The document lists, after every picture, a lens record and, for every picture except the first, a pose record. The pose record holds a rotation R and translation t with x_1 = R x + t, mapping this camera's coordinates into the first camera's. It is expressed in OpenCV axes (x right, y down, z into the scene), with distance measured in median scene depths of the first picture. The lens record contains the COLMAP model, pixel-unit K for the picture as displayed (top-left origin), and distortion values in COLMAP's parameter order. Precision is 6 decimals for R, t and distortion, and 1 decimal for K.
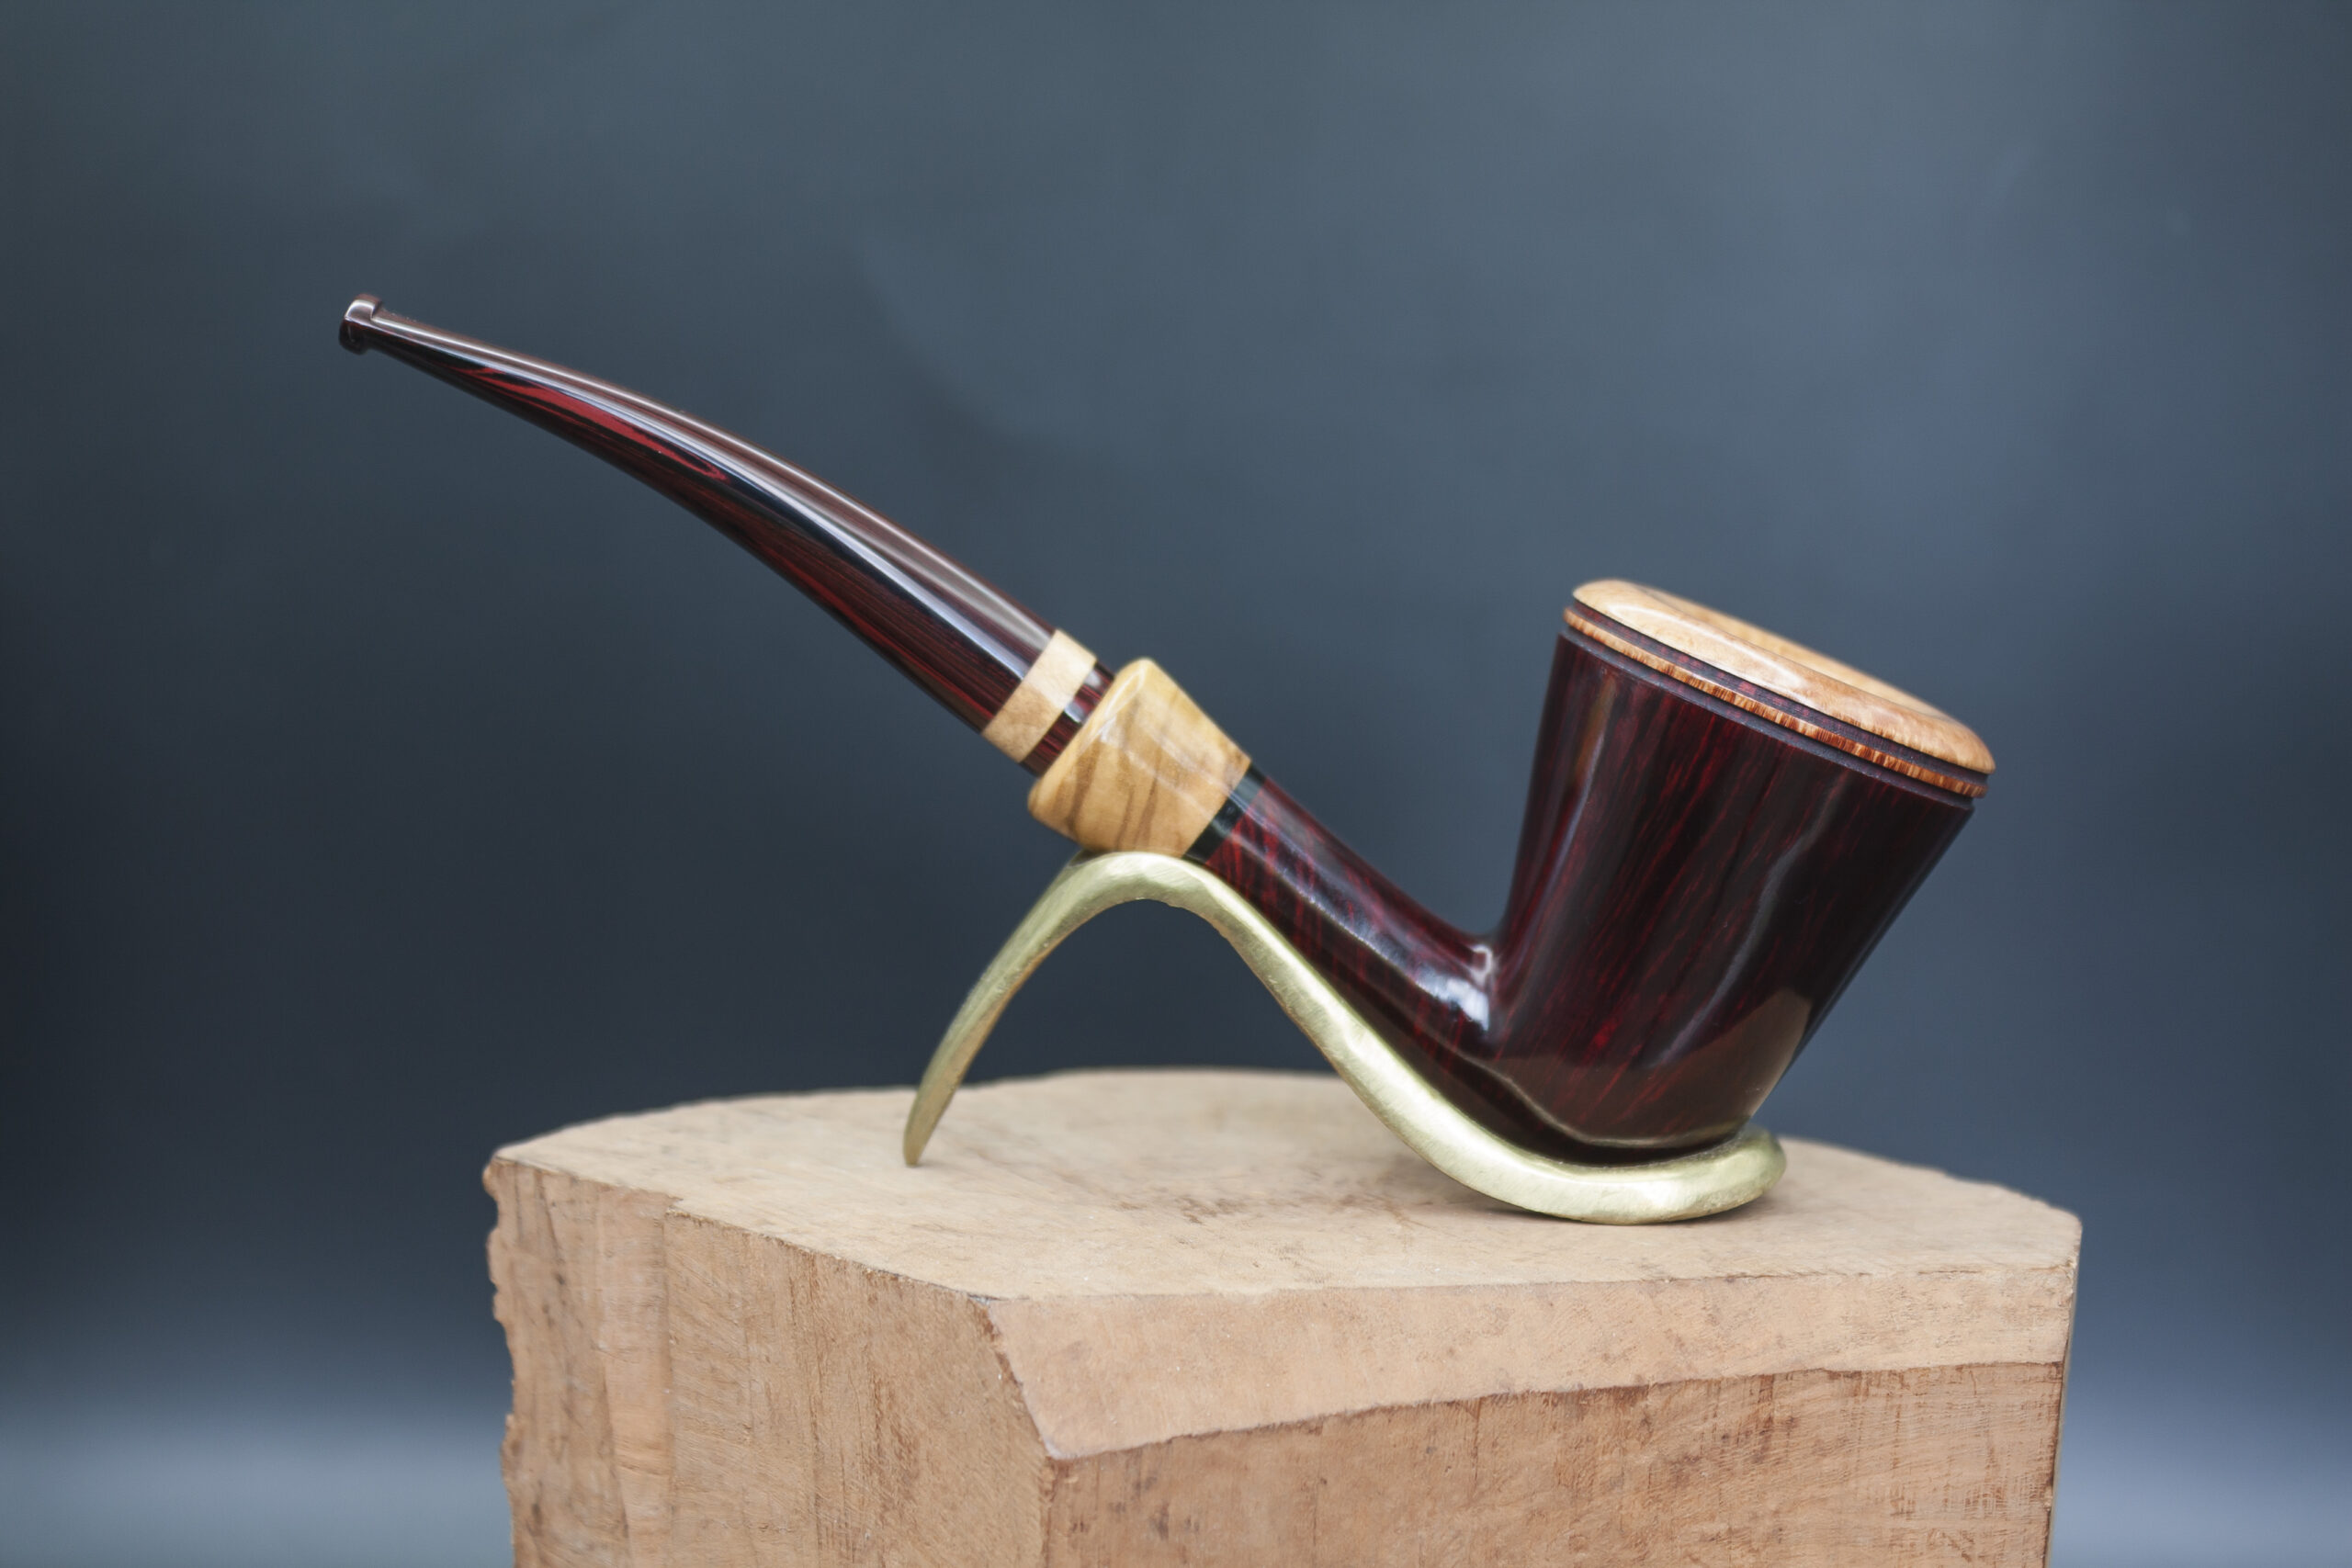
lens RADIAL K [[4700.5, 0, 1175.4], [0, 4700.5, 782.1], [0, 0, 1]] dist [-0.069467, 0.000000]
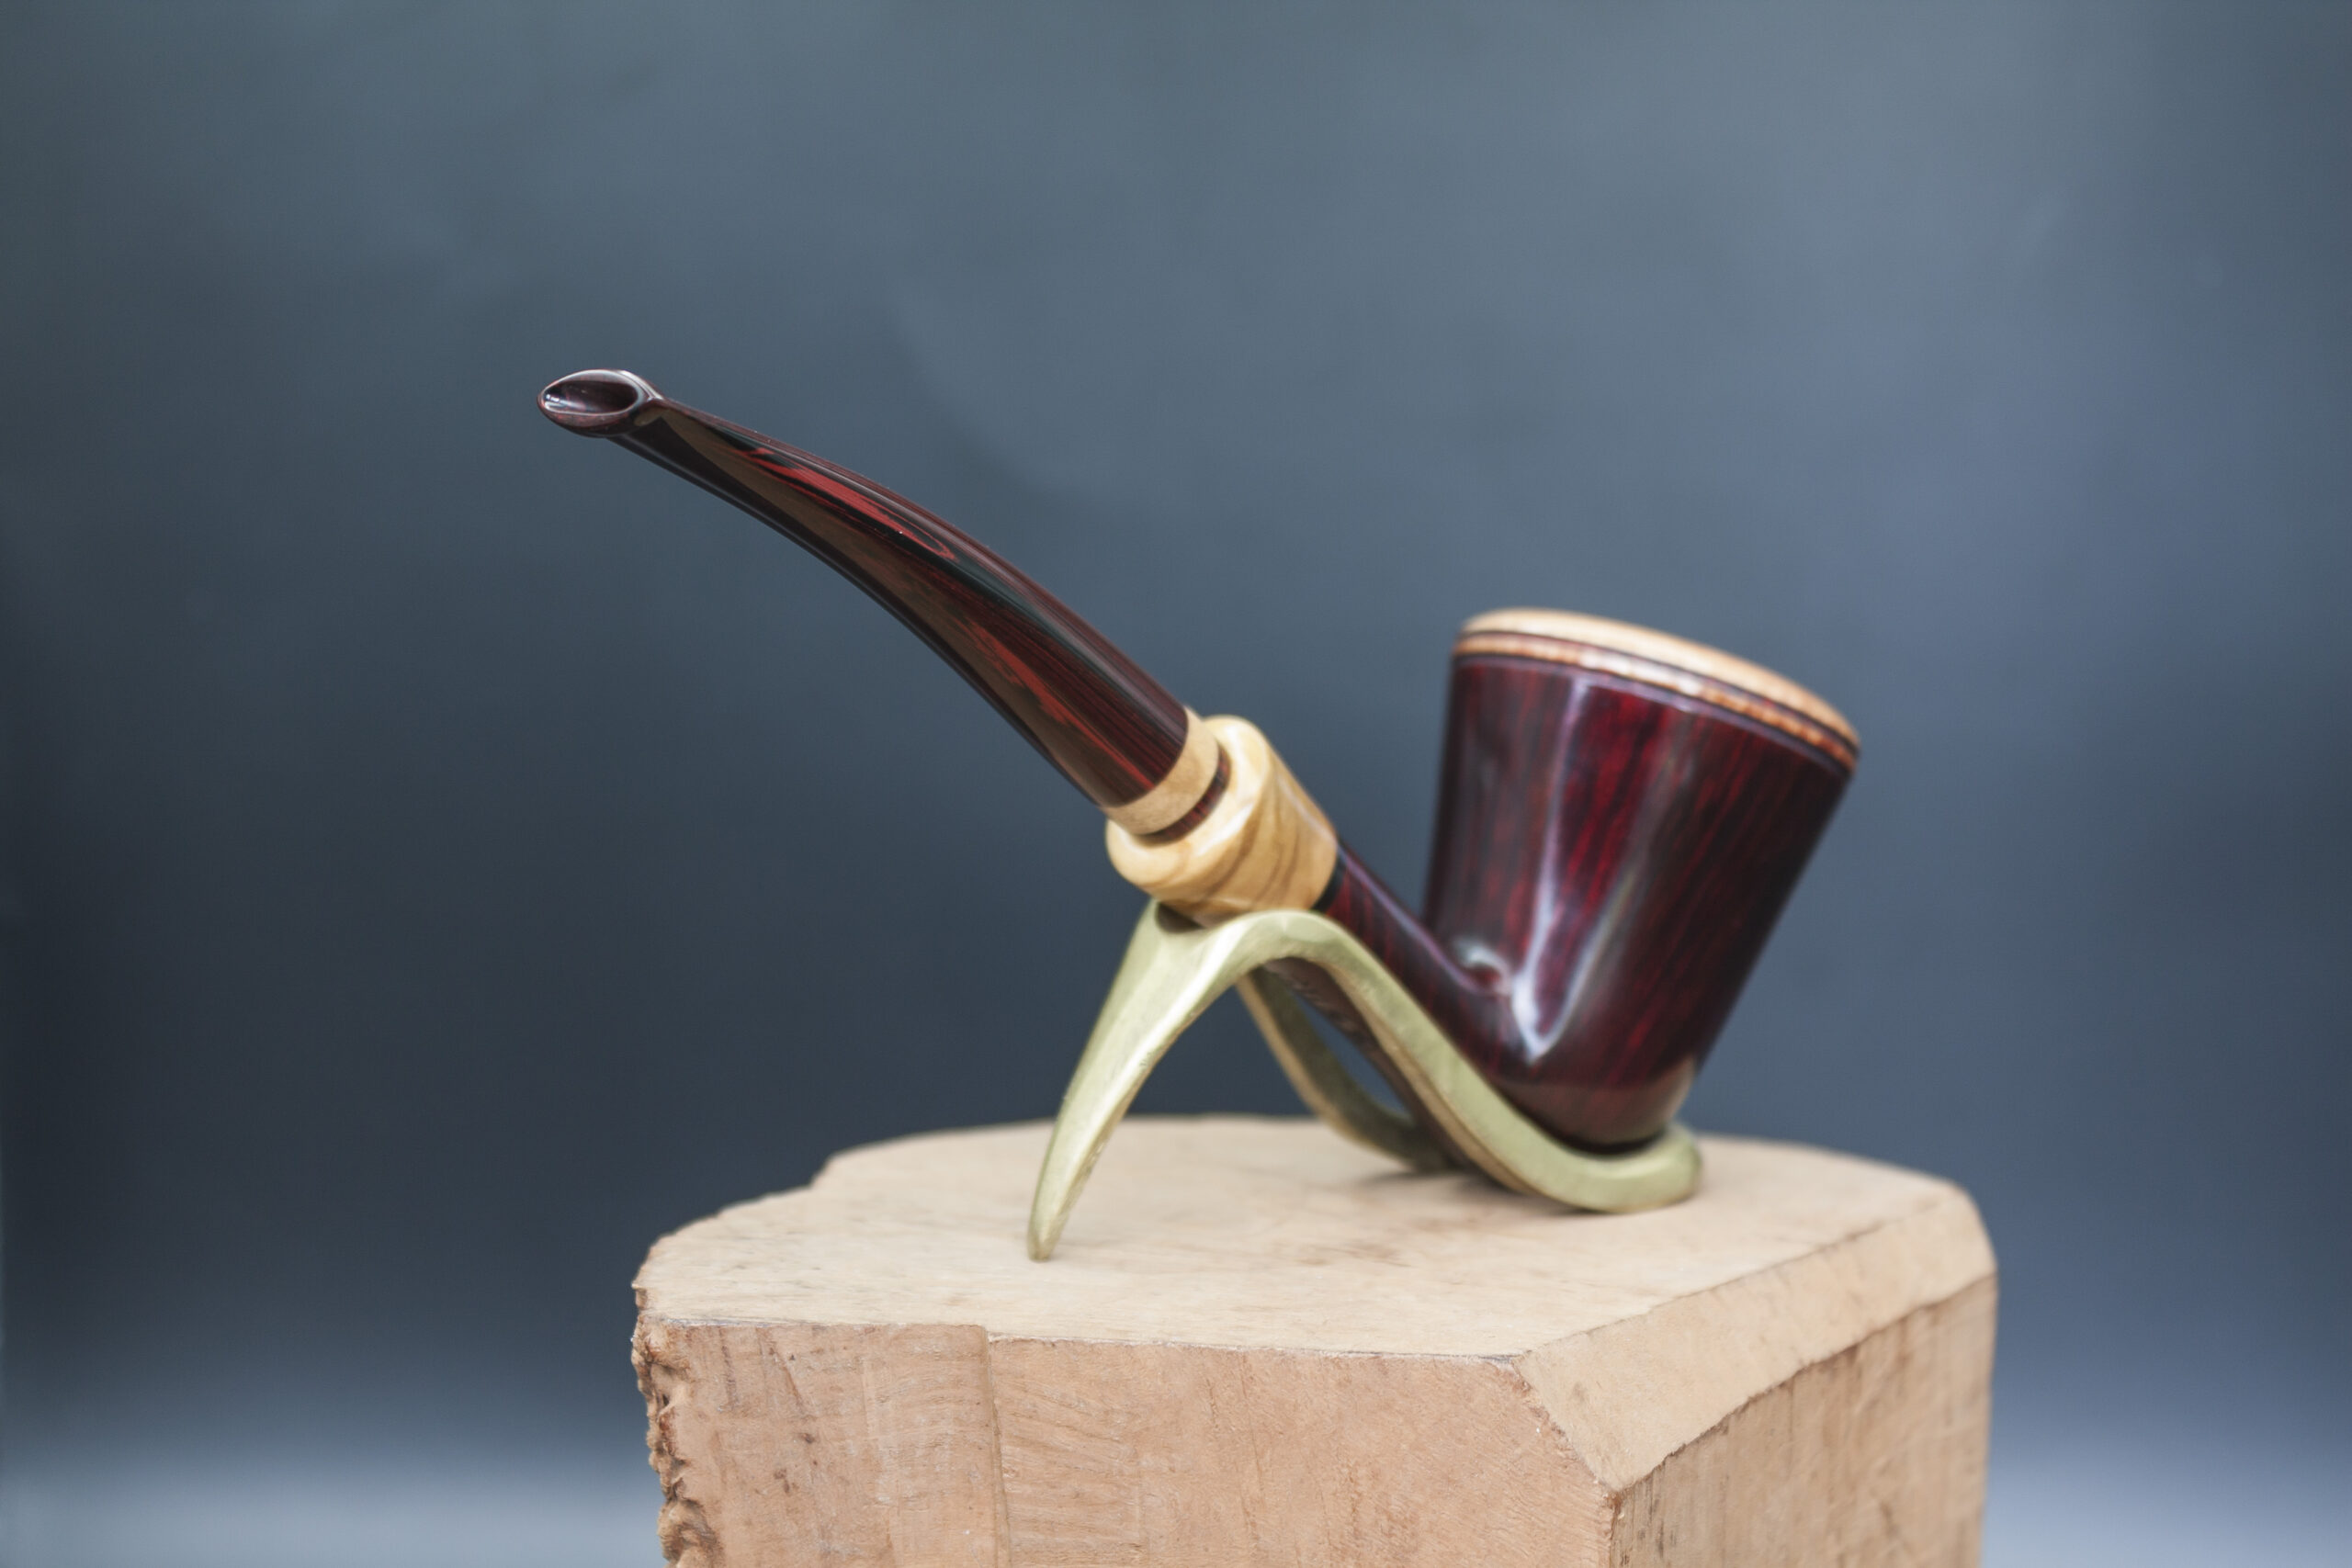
lens RADIAL K [[4700.5, 0, 1177.2], [0, 4700.5, 780.7], [0, 0, 1]] dist [-0.069467, 0.000000]
pose [[0.753156, -0.085009, 0.652326, -0.708895], [0.082020, 0.996012, 0.035099, -0.051775], [-0.652709, 0.027069, 0.757125, 0.270387]]
